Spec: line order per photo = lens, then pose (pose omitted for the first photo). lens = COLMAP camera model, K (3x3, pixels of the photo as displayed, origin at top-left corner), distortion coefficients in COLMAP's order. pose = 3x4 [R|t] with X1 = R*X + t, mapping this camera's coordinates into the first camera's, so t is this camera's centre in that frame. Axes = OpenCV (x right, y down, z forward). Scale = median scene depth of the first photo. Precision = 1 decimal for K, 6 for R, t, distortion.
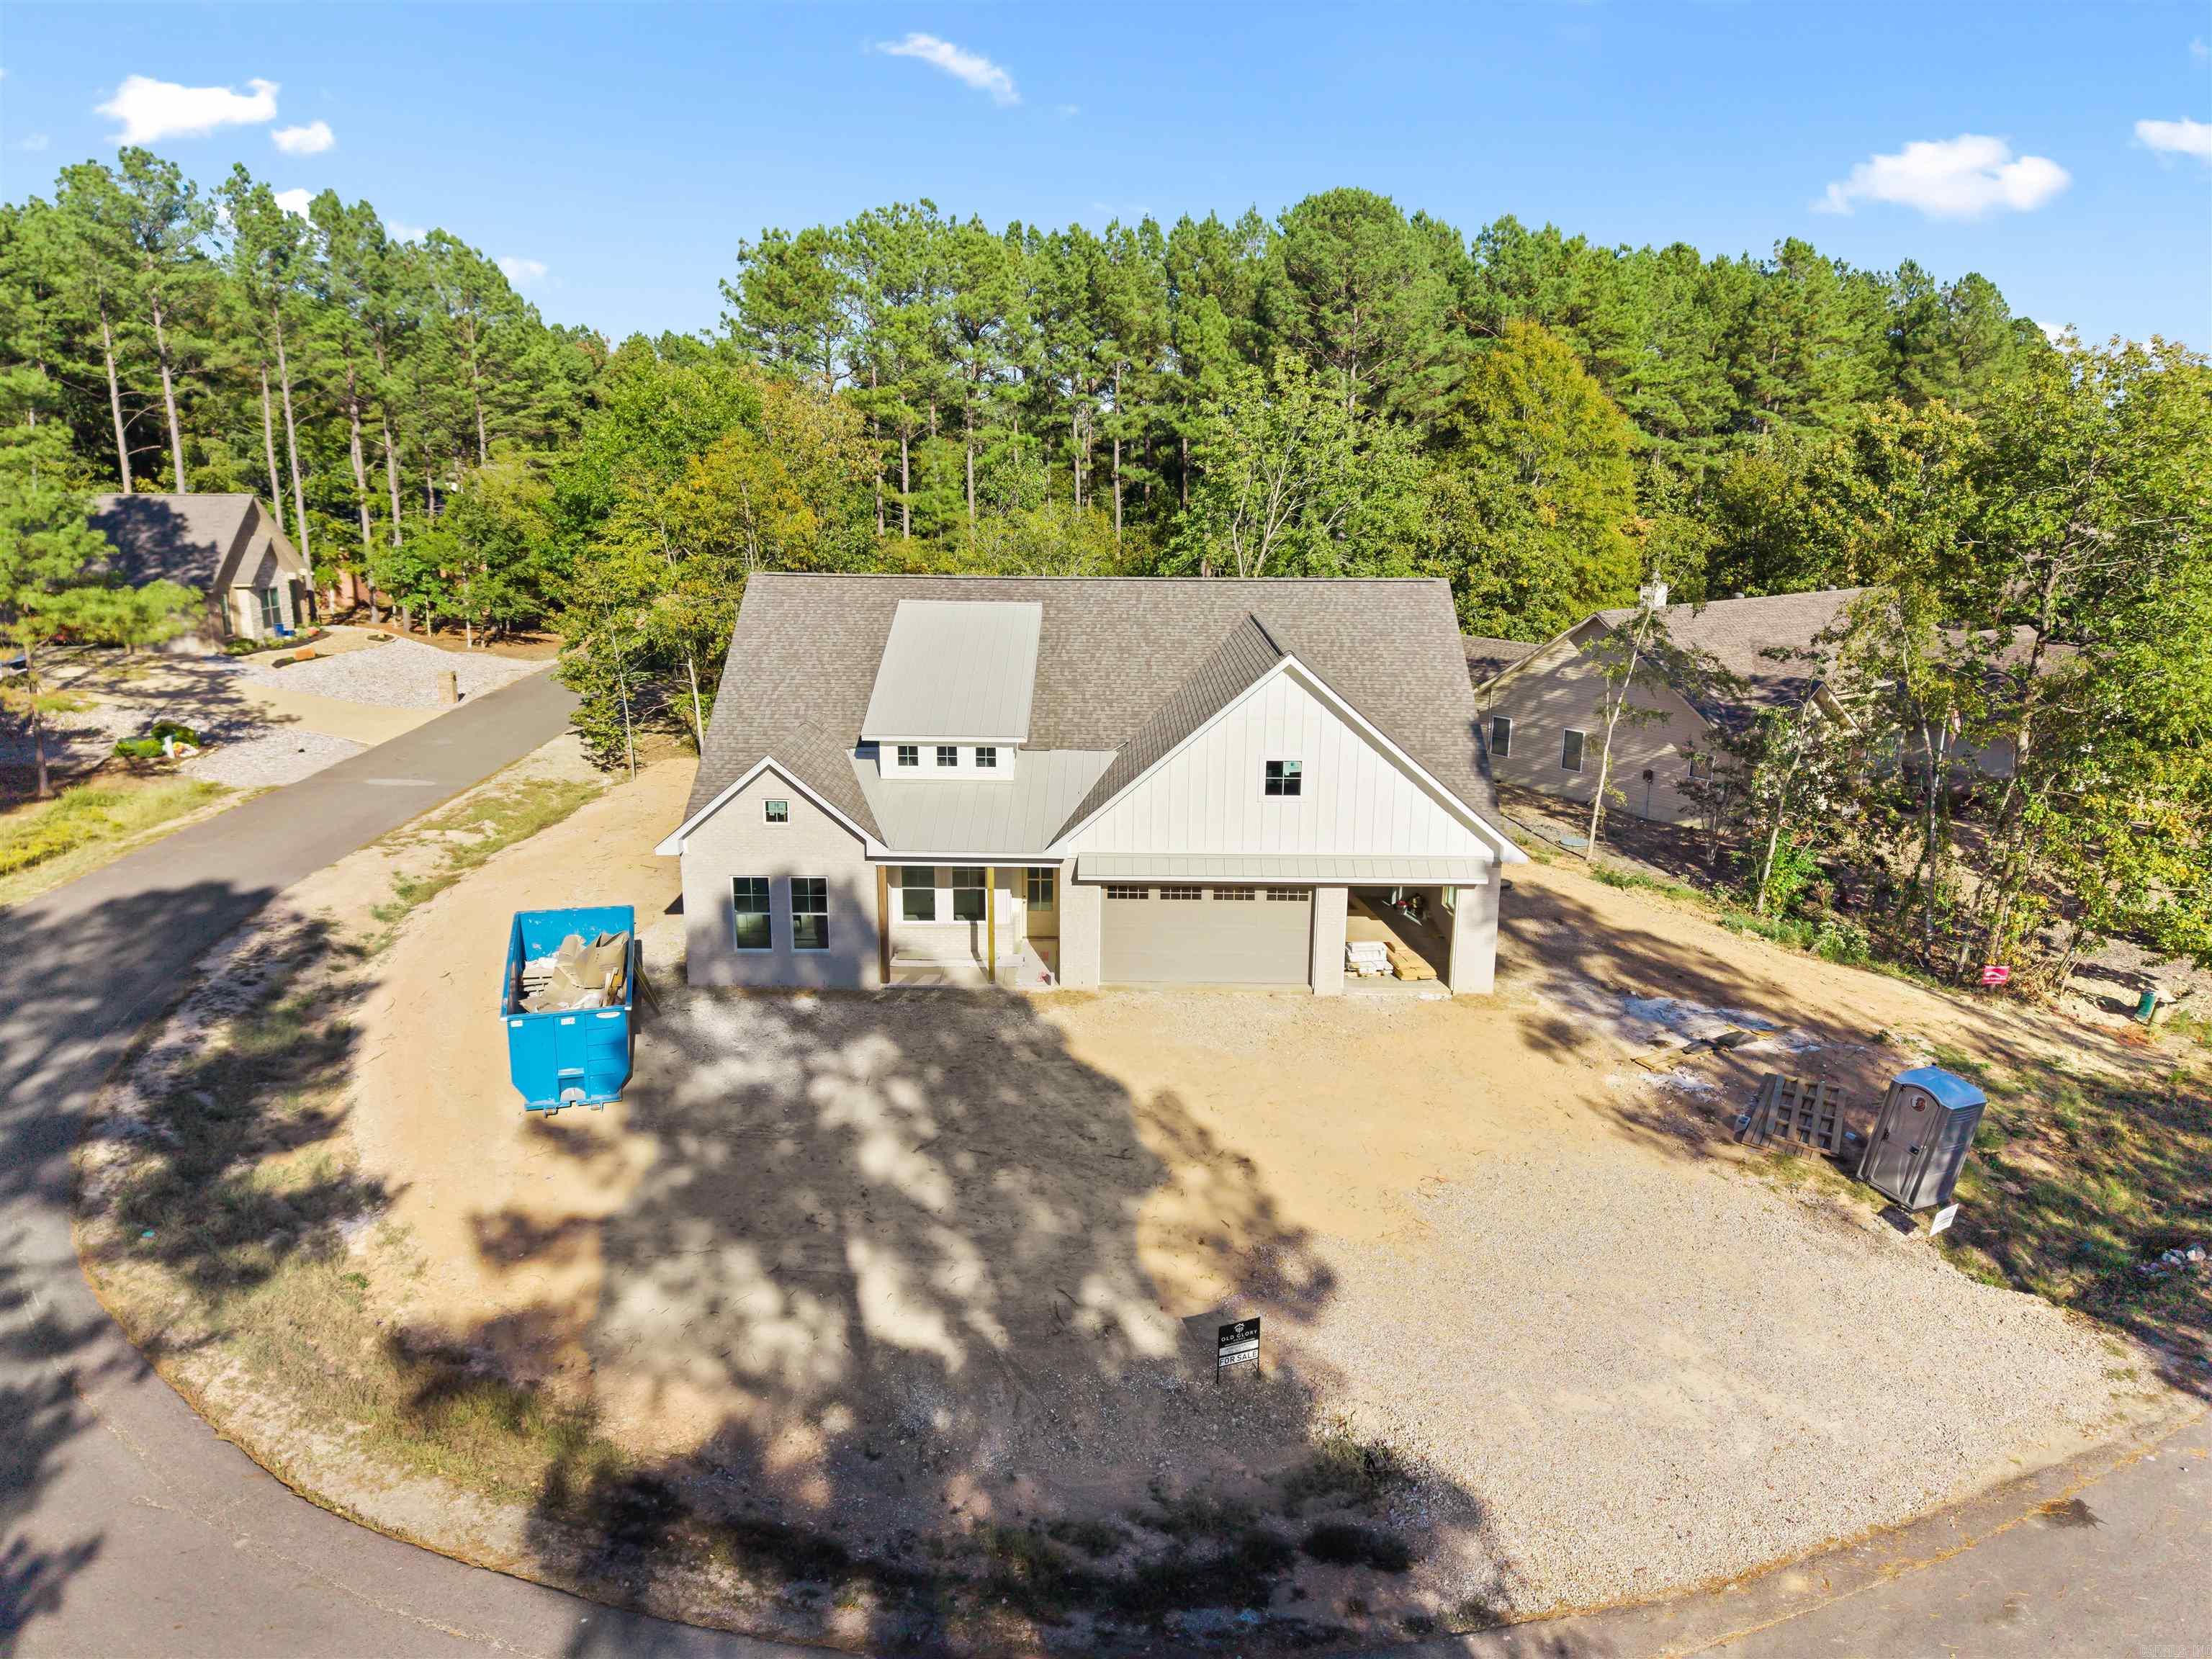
lens RADIAL K [[1453.2, 0, 1093.0], [0, 1453.2, 799.7], [0, 0, 1]] dist [0.054770, -0.073078]
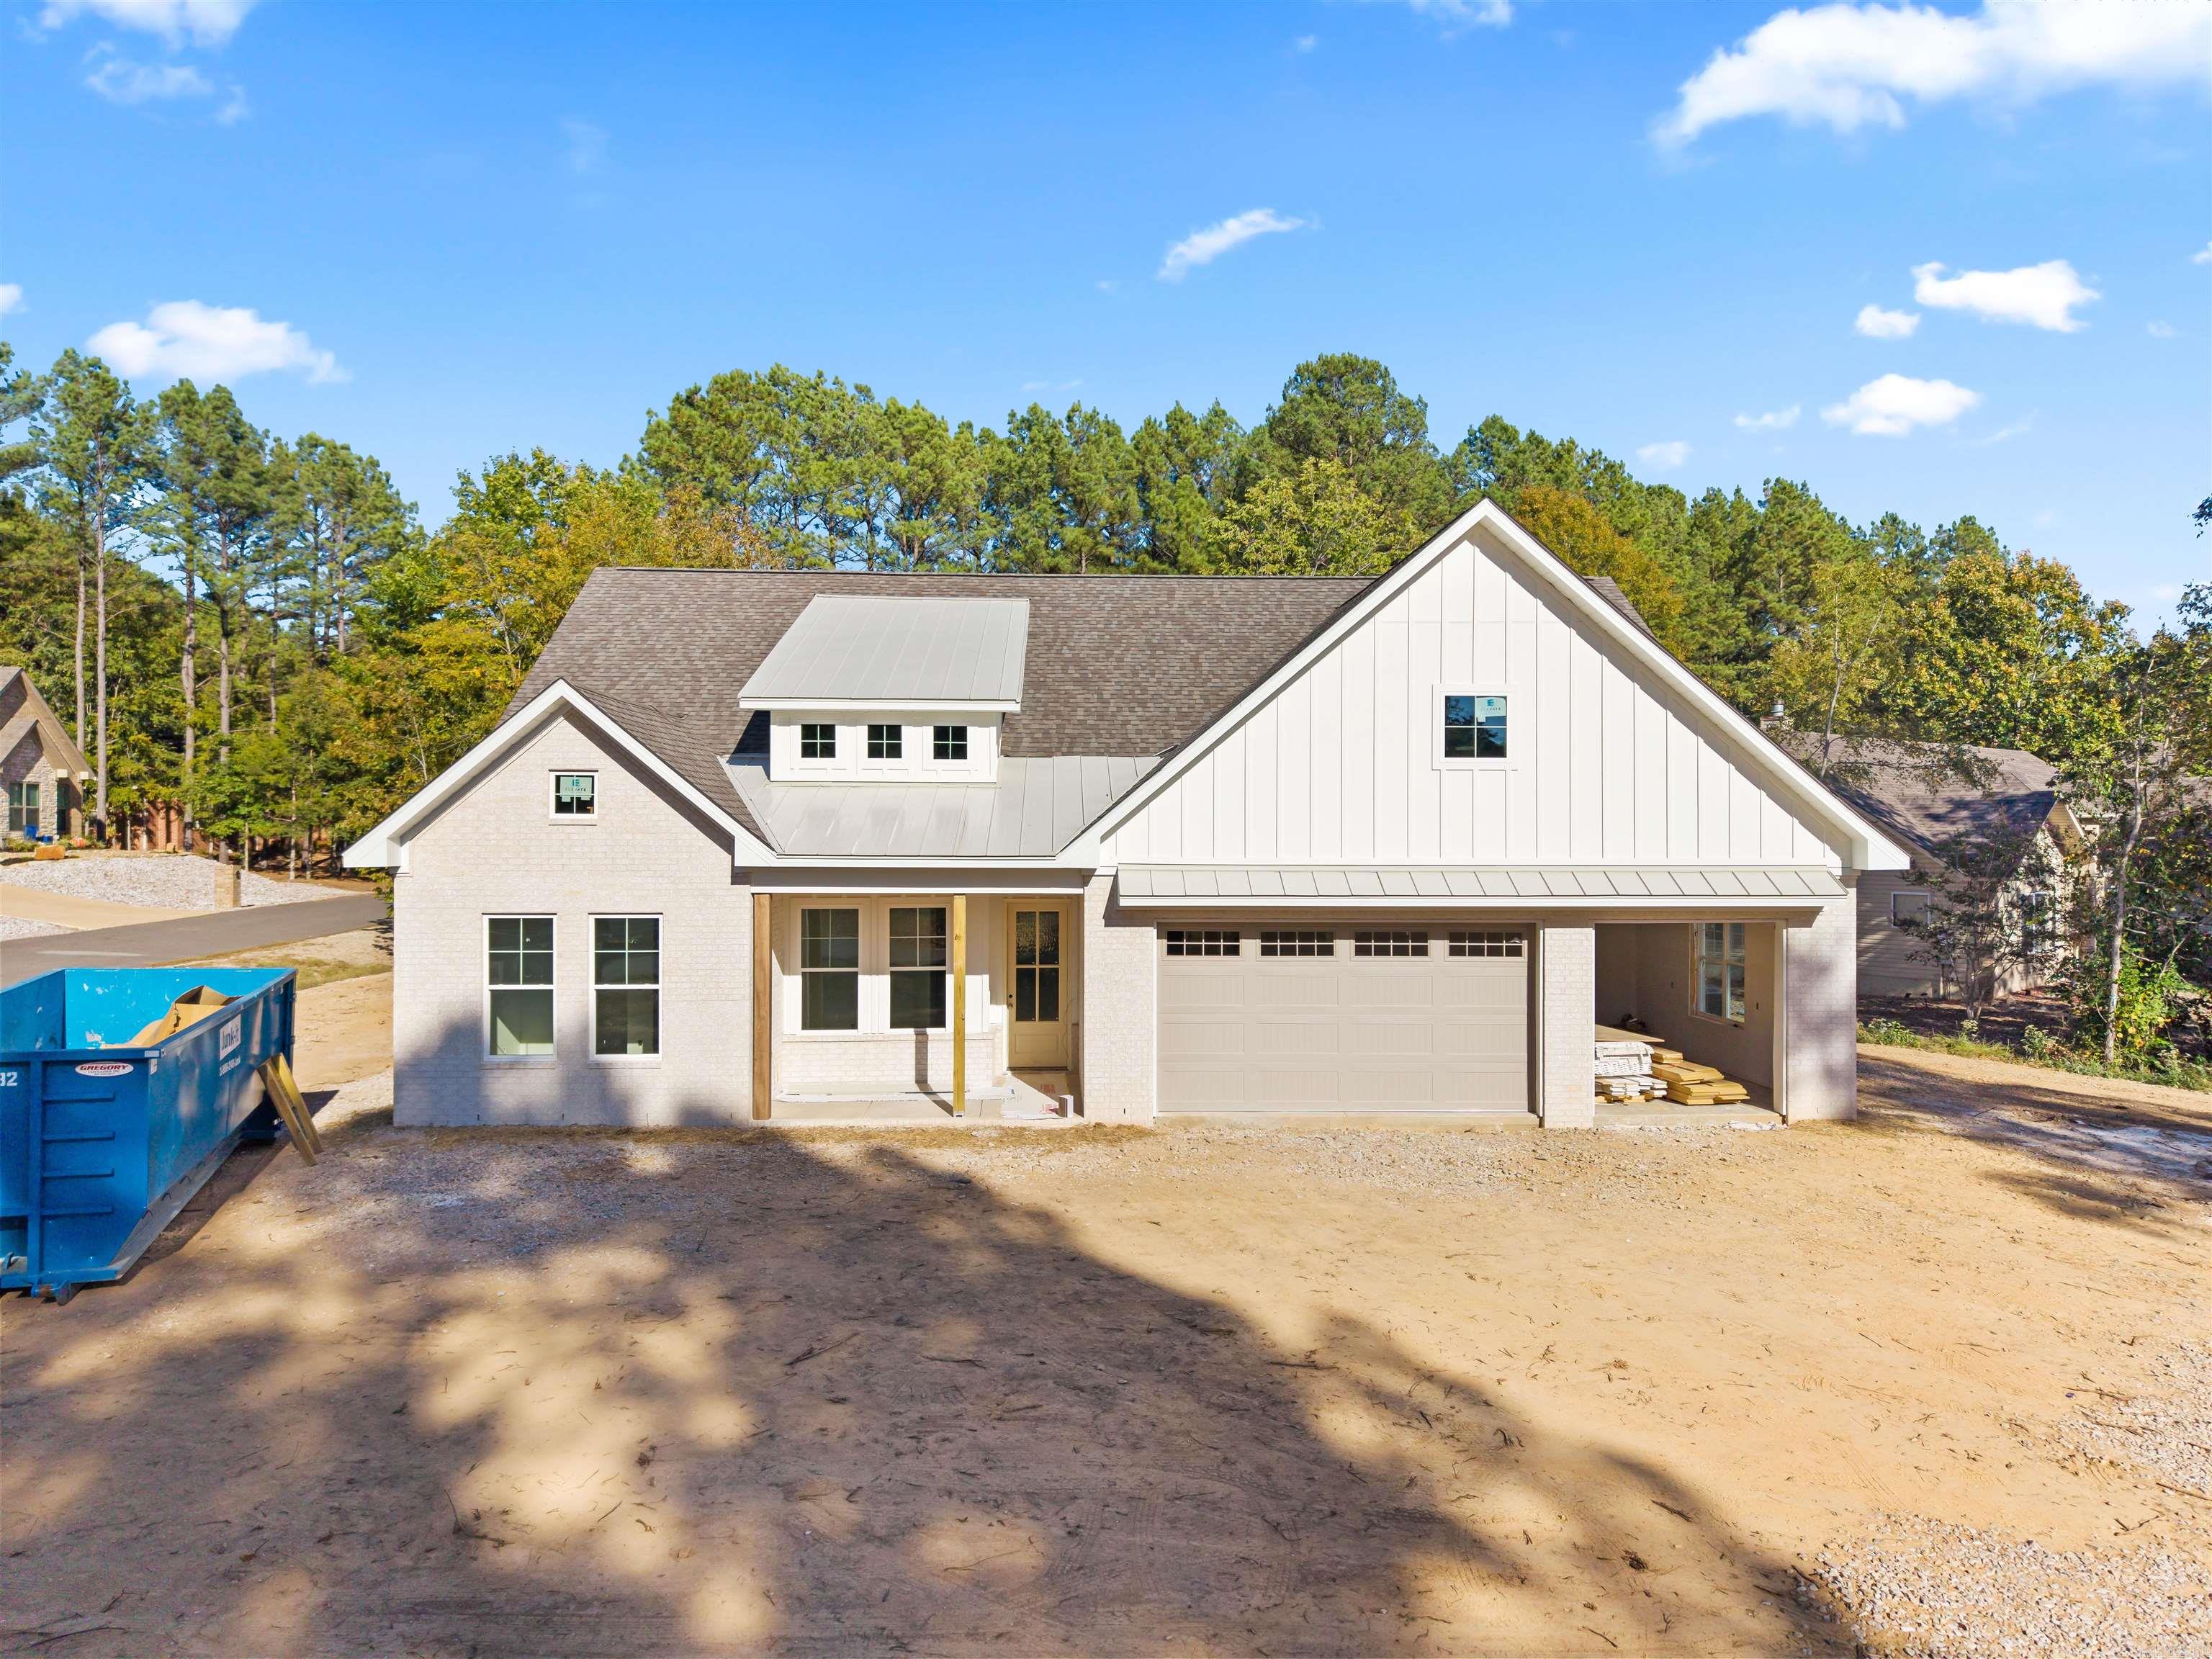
lens RADIAL K [[1496.5, 0, 1112.1], [0, 1496.5, 817.9], [0, 0, 1]] dist [0.063136, -0.075668]
pose [[0.998451, 0.000588, 0.055635, -0.043175], [0.011192, 0.977379, -0.211199, 0.137457], [-0.054501, 0.211495, 0.975858, 0.418985]]
